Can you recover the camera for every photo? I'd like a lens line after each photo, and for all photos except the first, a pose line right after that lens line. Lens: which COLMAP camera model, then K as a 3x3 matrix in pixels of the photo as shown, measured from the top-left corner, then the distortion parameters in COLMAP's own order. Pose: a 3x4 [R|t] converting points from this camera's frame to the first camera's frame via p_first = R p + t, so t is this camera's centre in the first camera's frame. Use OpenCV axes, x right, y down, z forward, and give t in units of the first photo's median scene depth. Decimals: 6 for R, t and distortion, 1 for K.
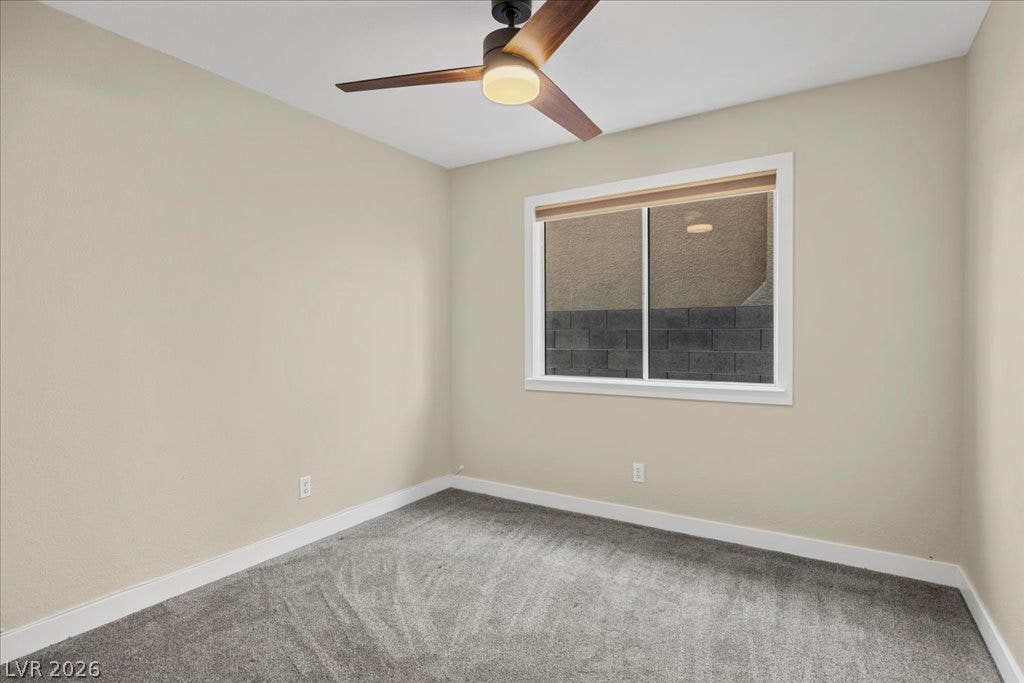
lens RADIAL K [[467.3, 0, 512.0], [0, 467.3, 341.5], [0, 0, 1]] dist [-0.003425, -0.000334]
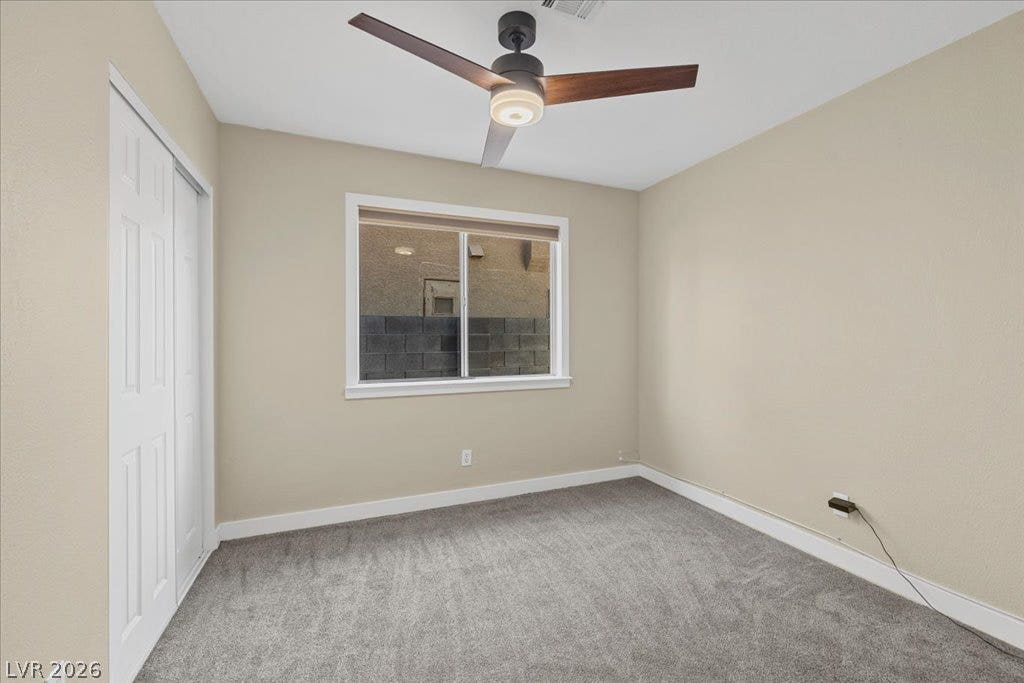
lens RADIAL K [[415.0, 0, 512.0], [0, 415.0, 341.5], [0, 0, 1]] dist [0.010493, -0.000085]
pose [[0.618950, -0.001736, 0.785428, -0.460879], [0.009126, 0.999946, -0.004982, -0.004755], [-0.785377, 0.010252, 0.618932, 0.255010]]
